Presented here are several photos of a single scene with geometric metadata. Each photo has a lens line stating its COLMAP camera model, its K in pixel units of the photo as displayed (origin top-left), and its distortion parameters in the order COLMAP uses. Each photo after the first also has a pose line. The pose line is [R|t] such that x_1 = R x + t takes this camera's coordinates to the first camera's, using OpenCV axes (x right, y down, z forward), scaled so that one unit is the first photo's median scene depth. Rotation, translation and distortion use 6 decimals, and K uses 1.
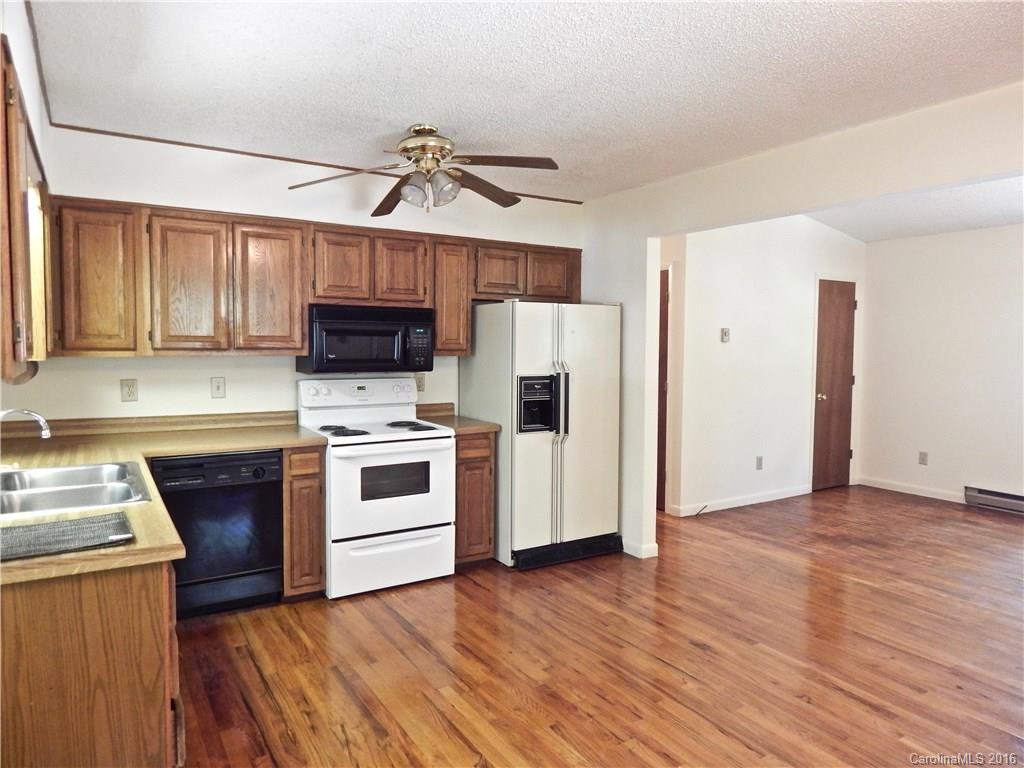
lens RADIAL K [[666.1, 0, 512.0], [0, 666.1, 384.0], [0, 0, 1]] dist [-0.021673, 0.000551]
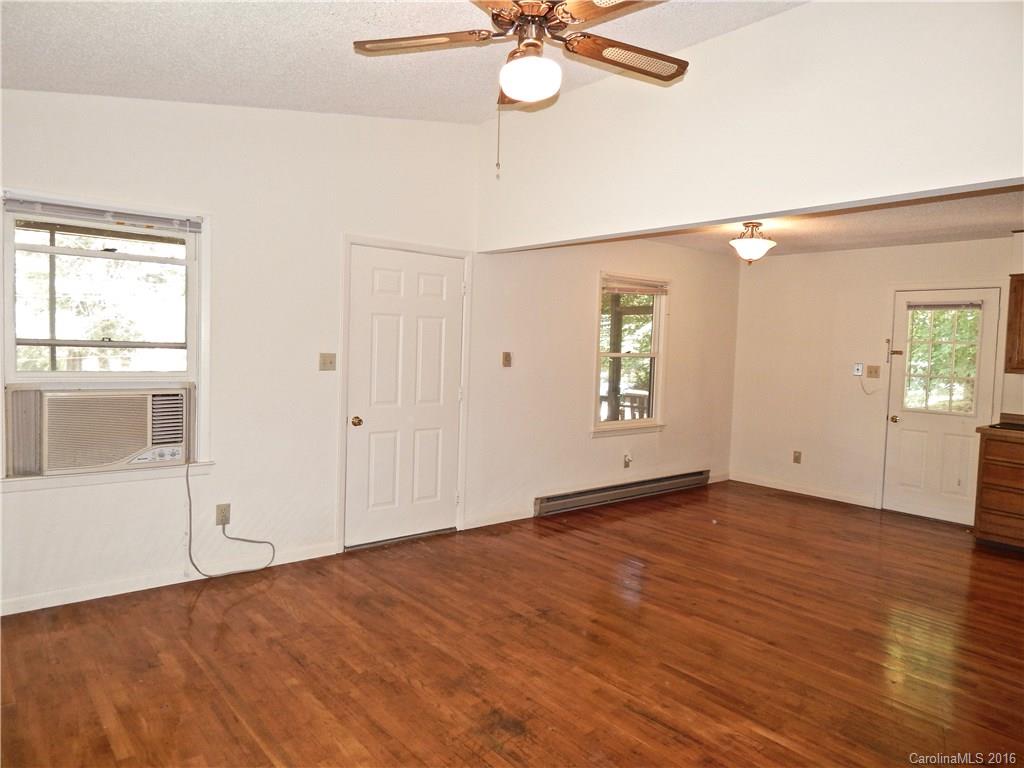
lens RADIAL K [[668.3, 0, 512.0], [0, 668.3, 384.0], [0, 0, 1]] dist [0.000848, 0.001220]
pose [[-0.987685, -0.033931, -0.152730, 0.914315], [-0.051718, 0.992129, 0.114039, -0.087939], [0.147659, 0.120534, -0.981666, 1.607186]]
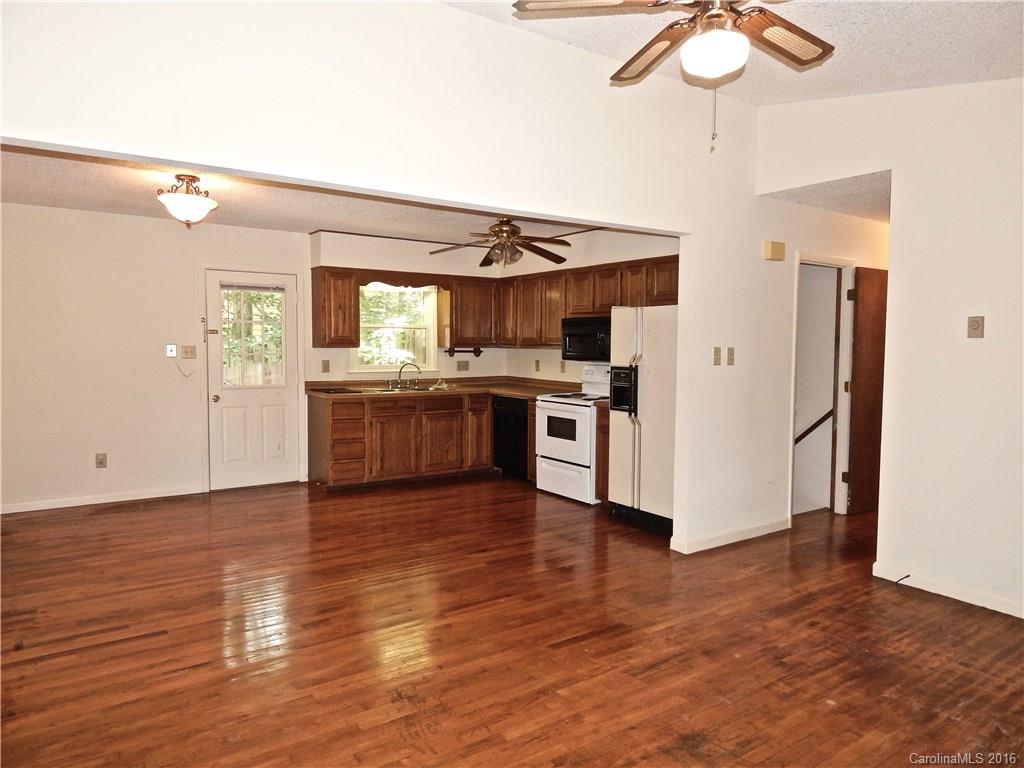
lens RADIAL K [[668.3, 0, 512.0], [0, 668.3, 384.0], [0, 0, 1]] dist [0.000848, 0.001220]
pose [[0.051826, 0.052655, -0.997267, 1.392693], [-0.068494, 0.996445, 0.049052, -0.030317], [0.996304, 0.065765, 0.055248, 0.786231]]
